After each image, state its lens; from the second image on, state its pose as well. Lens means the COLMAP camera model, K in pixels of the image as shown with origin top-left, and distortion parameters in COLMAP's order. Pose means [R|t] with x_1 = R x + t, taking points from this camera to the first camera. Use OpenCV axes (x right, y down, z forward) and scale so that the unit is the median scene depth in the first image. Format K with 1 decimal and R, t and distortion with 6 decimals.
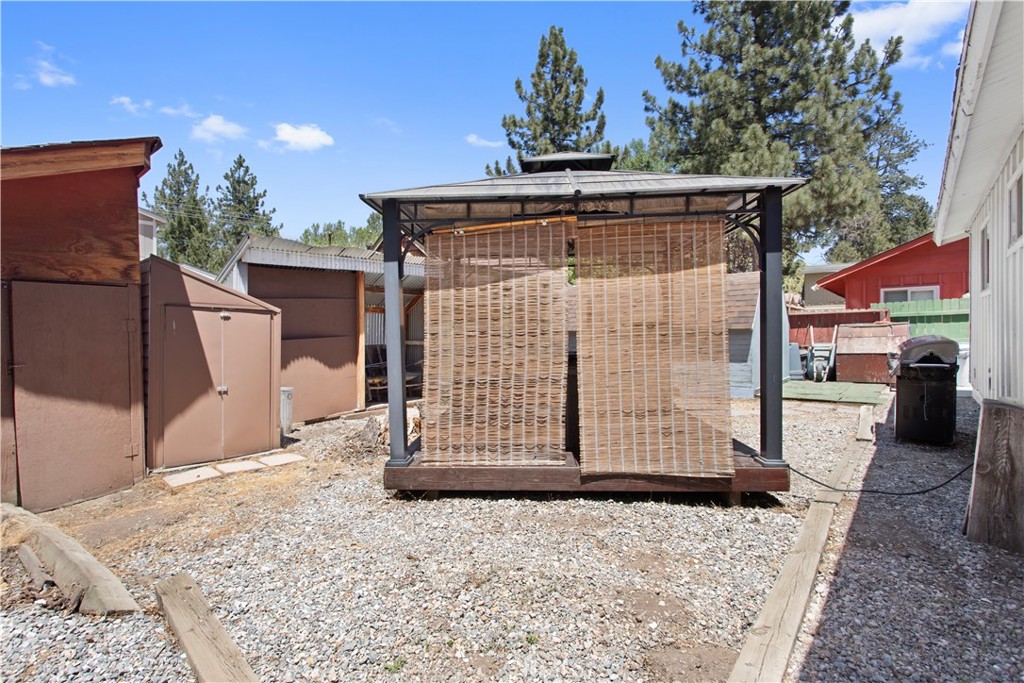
lens RADIAL K [[466.3, 0, 519.3], [0, 466.3, 331.0], [0, 0, 1]] dist [0.000009, -0.000405]
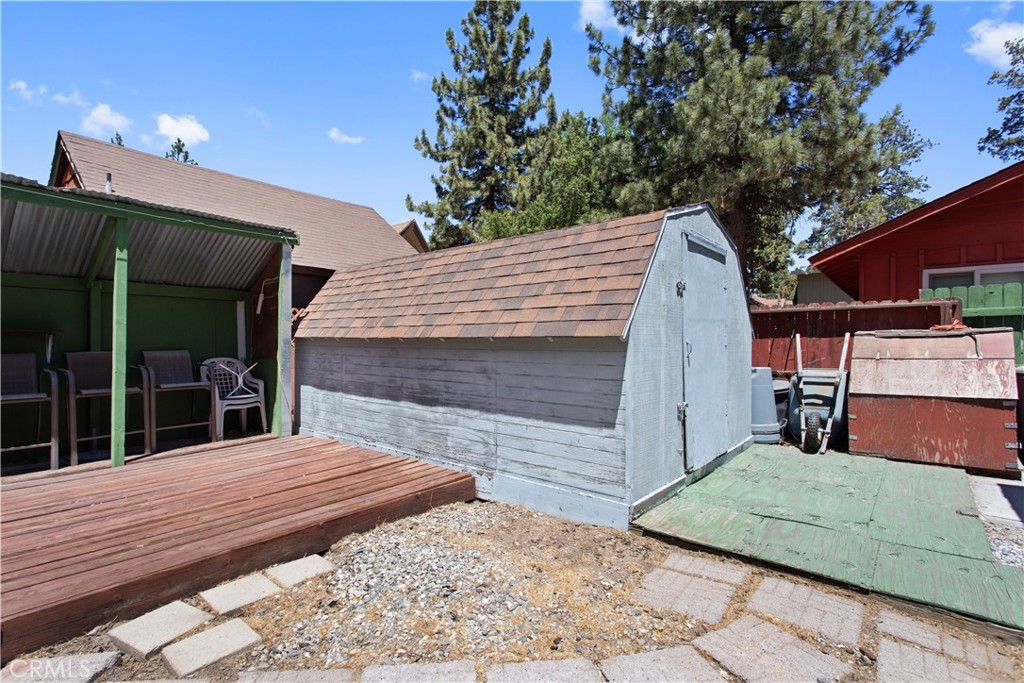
lens RADIAL K [[485.0, 0, 506.4], [0, 485.0, 333.4], [0, 0, 1]] dist [0.002411, 0.000001]
pose [[0.999887, 0.013915, 0.005732, 0.198552], [-0.013863, 0.999864, -0.008975, -0.001283], [-0.005856, 0.008895, 0.999943, 0.306859]]
